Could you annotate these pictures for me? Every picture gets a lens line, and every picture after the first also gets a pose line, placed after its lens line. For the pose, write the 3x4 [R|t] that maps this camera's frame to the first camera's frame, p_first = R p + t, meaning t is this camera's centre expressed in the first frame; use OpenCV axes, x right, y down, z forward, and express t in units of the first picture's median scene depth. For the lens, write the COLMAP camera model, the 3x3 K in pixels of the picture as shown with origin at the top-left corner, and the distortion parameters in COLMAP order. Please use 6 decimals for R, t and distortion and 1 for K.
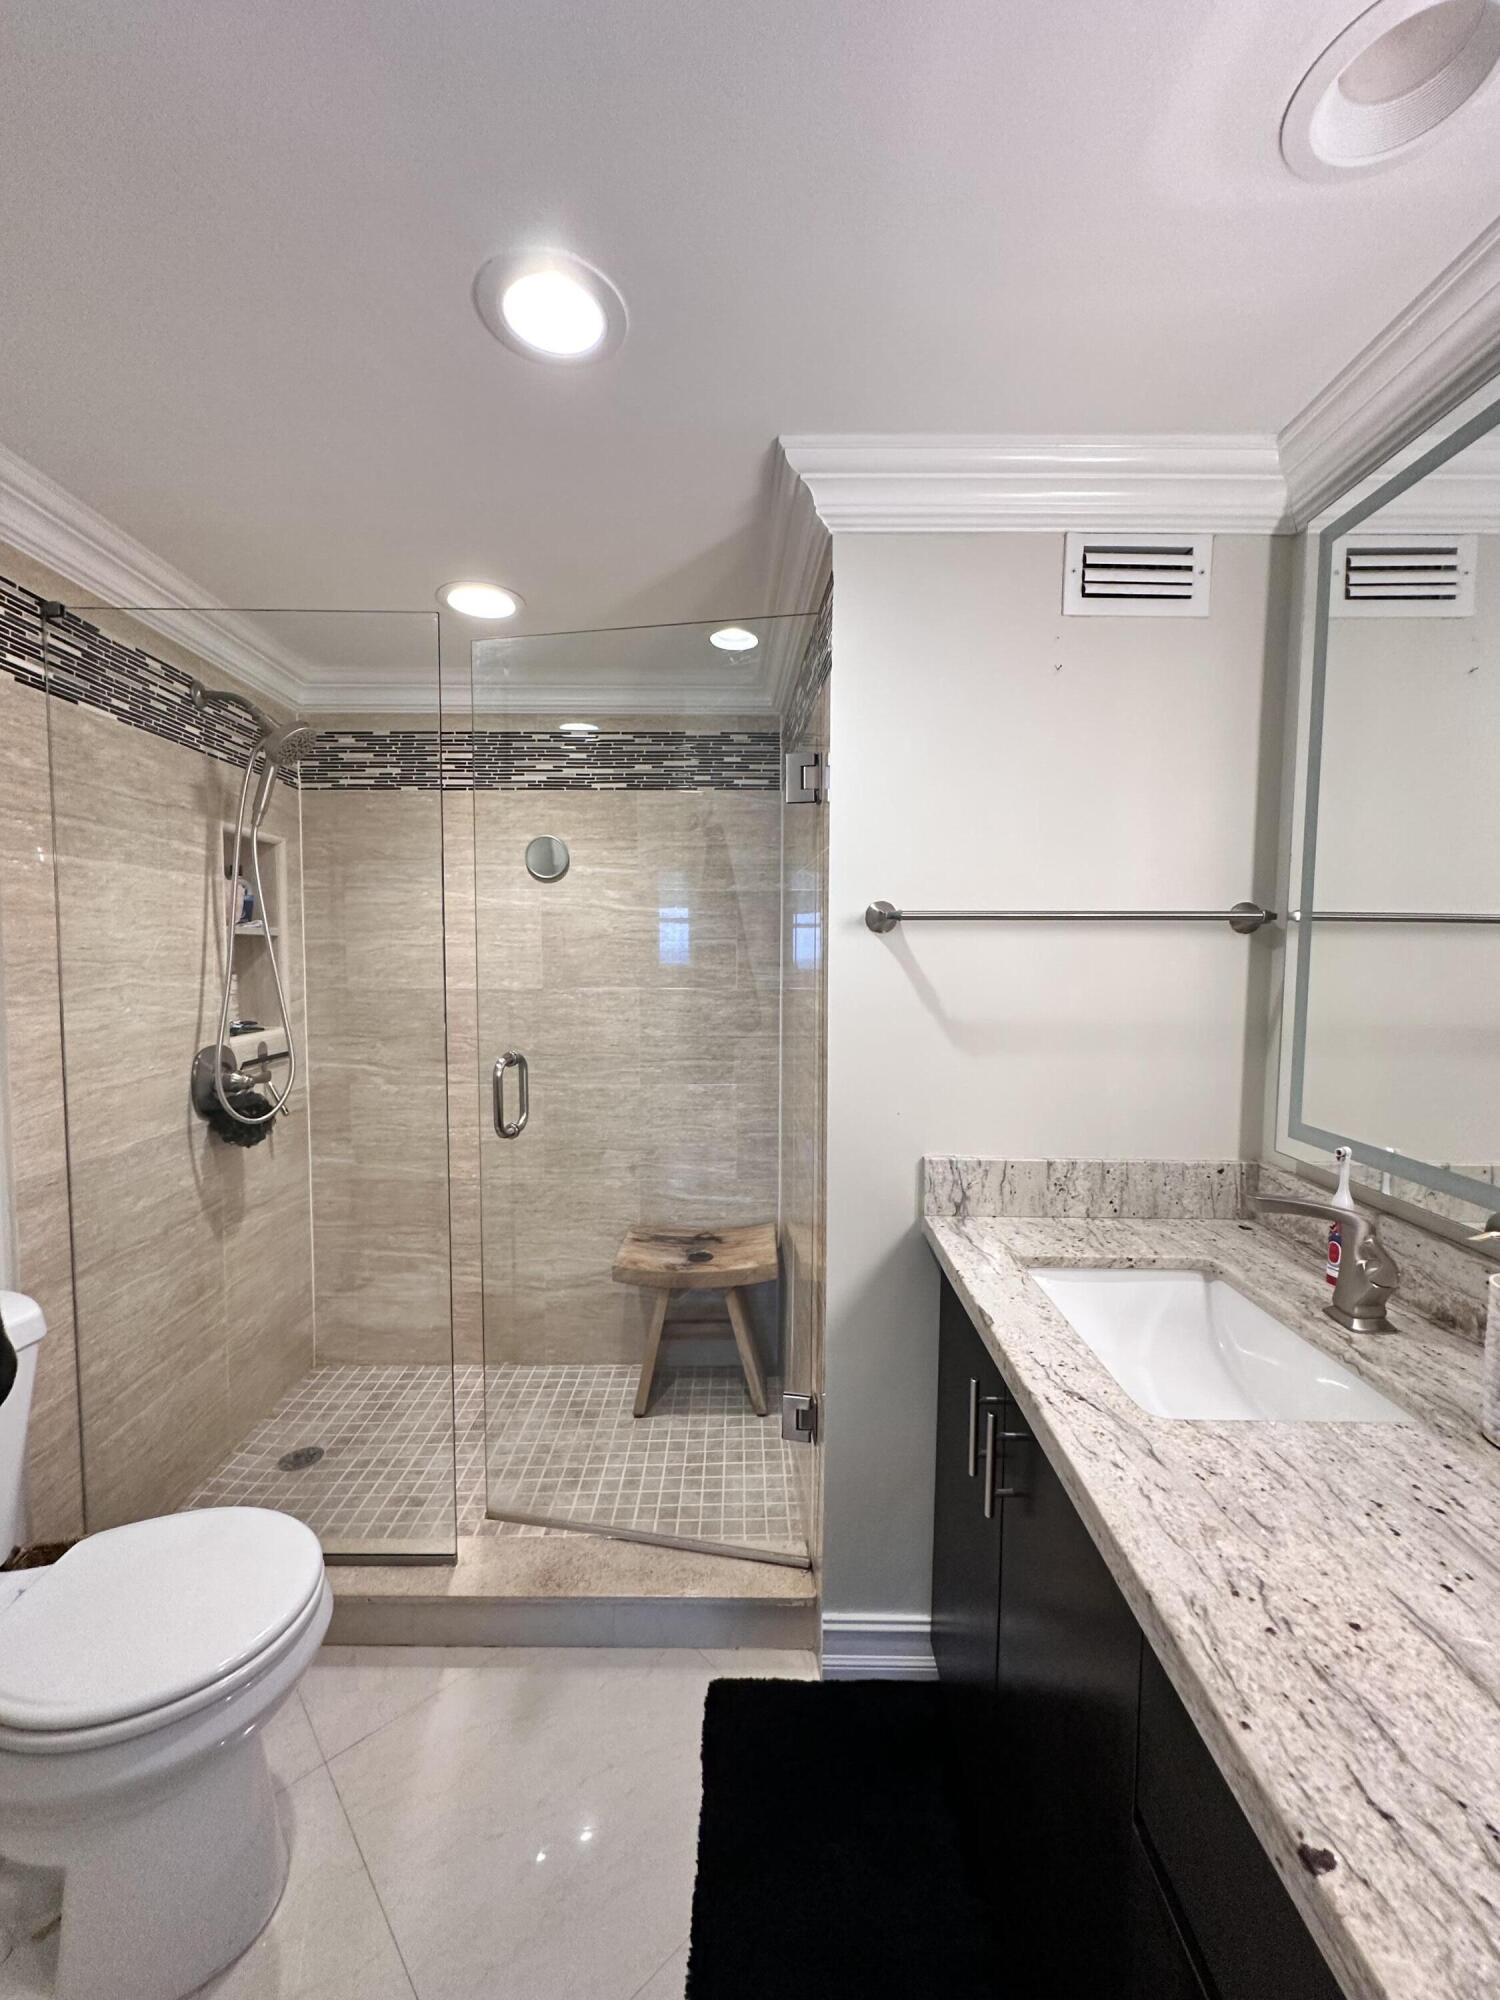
lens RADIAL K [[796.9, 0, 750.1], [0, 796.9, 1005.5], [0, 0, 1]] dist [-0.004535, 0.001102]
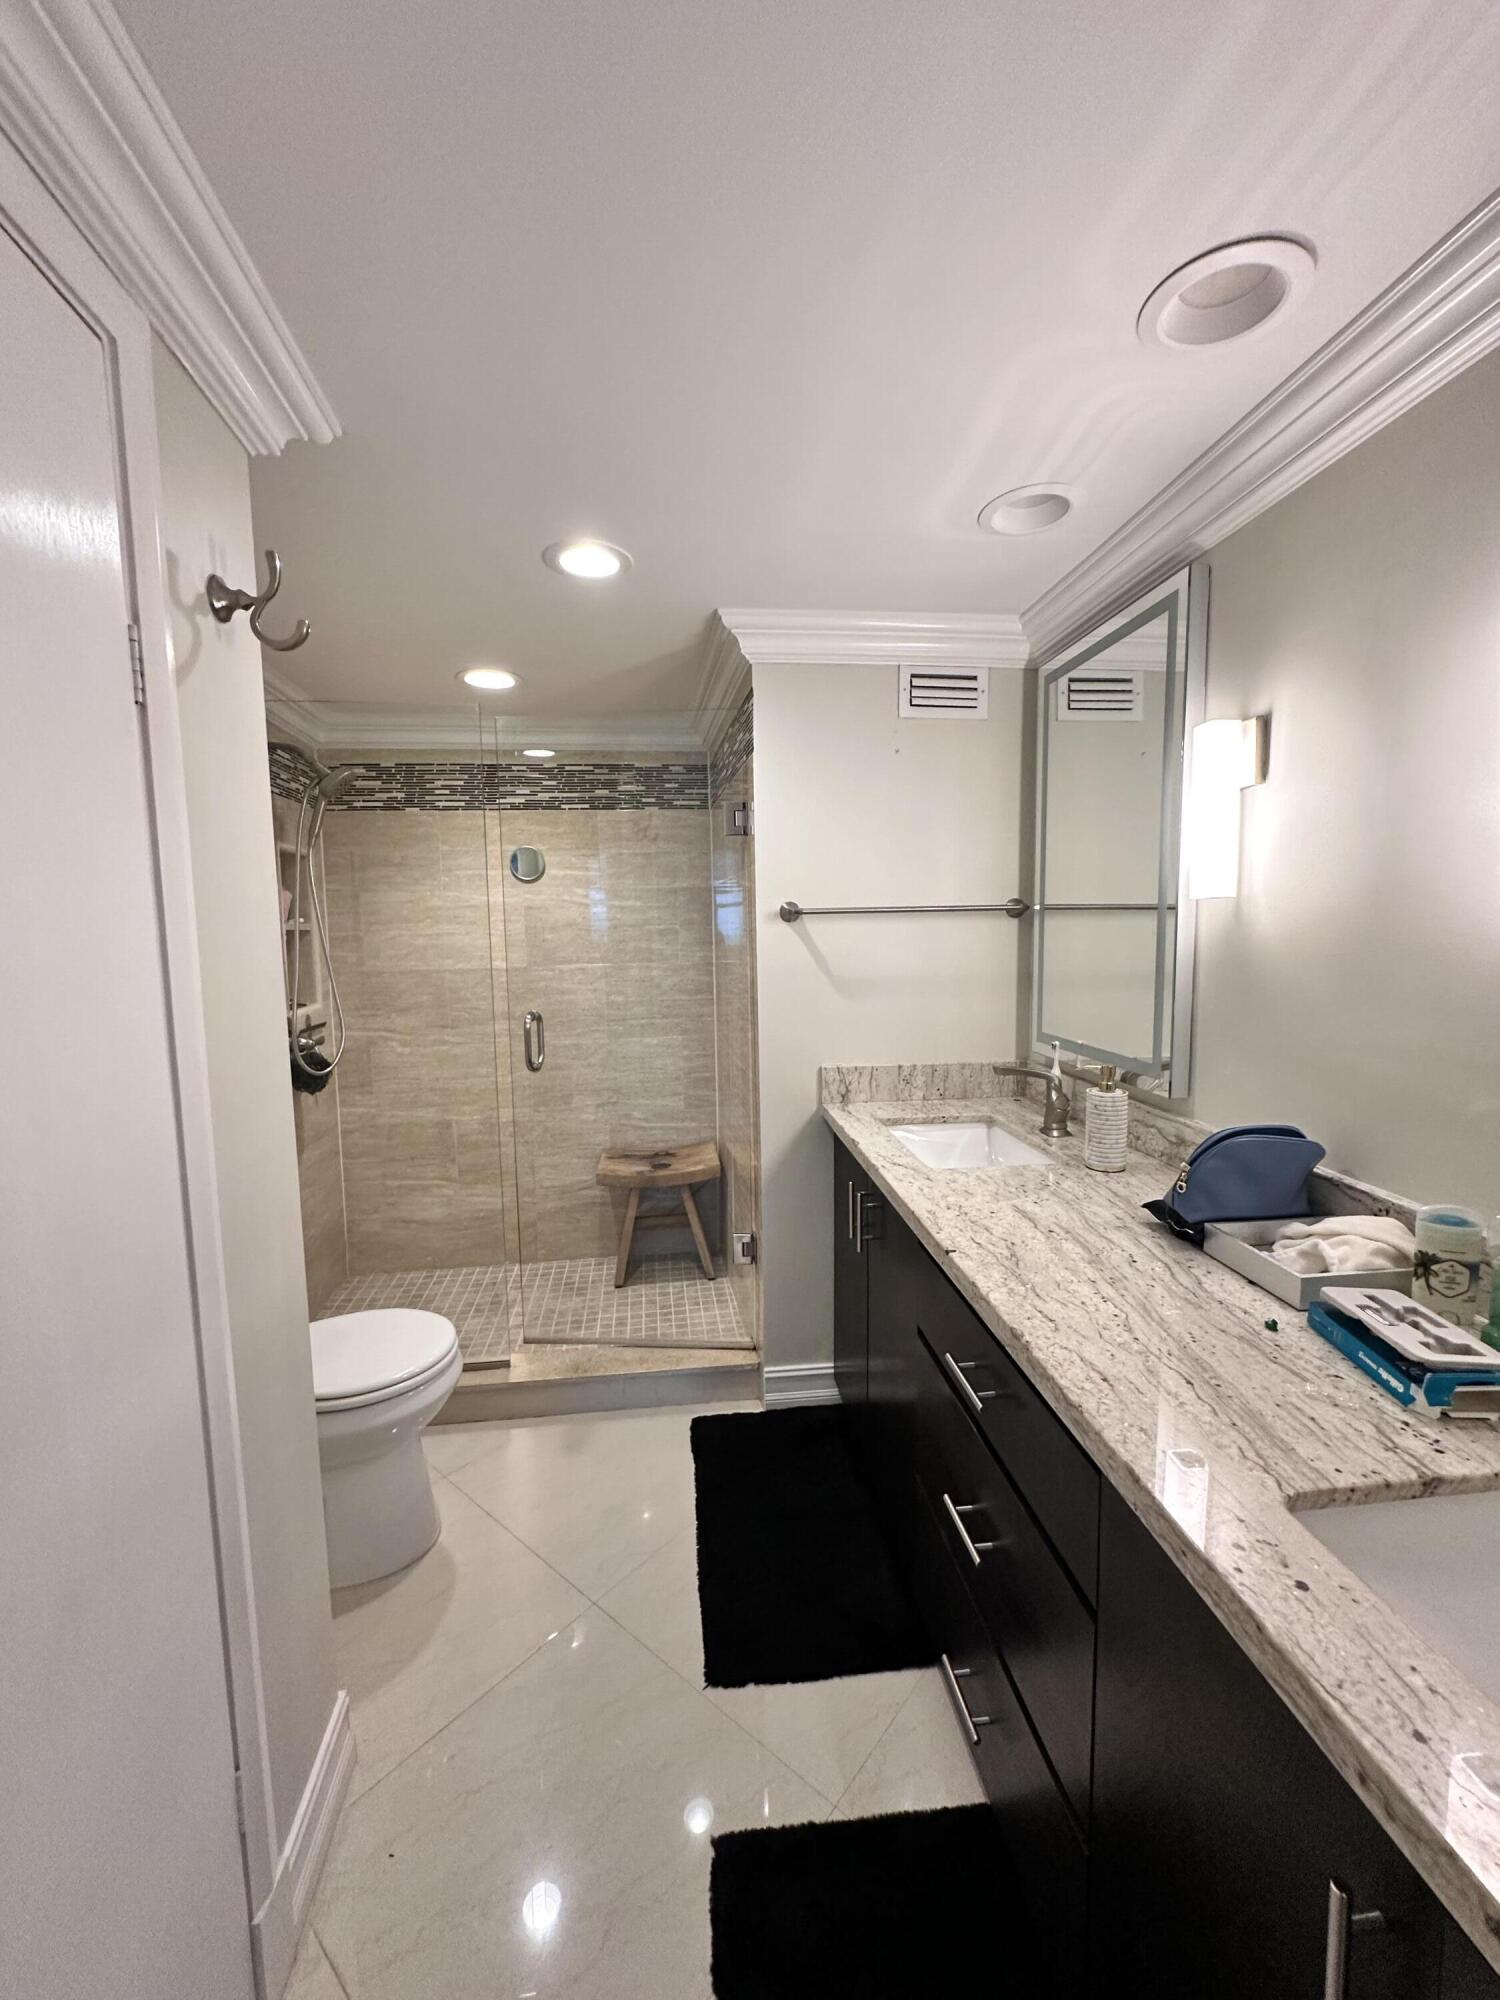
lens RADIAL K [[796.9, 0, 744.4], [0, 796.9, 1004.7], [0, 0, 1]] dist [-0.004535, 0.001102]
pose [[0.993739, -0.032981, 0.106744, -0.081015], [0.029852, 0.999080, 0.030780, 0.015658], [-0.107661, -0.027401, 0.993810, -0.457815]]
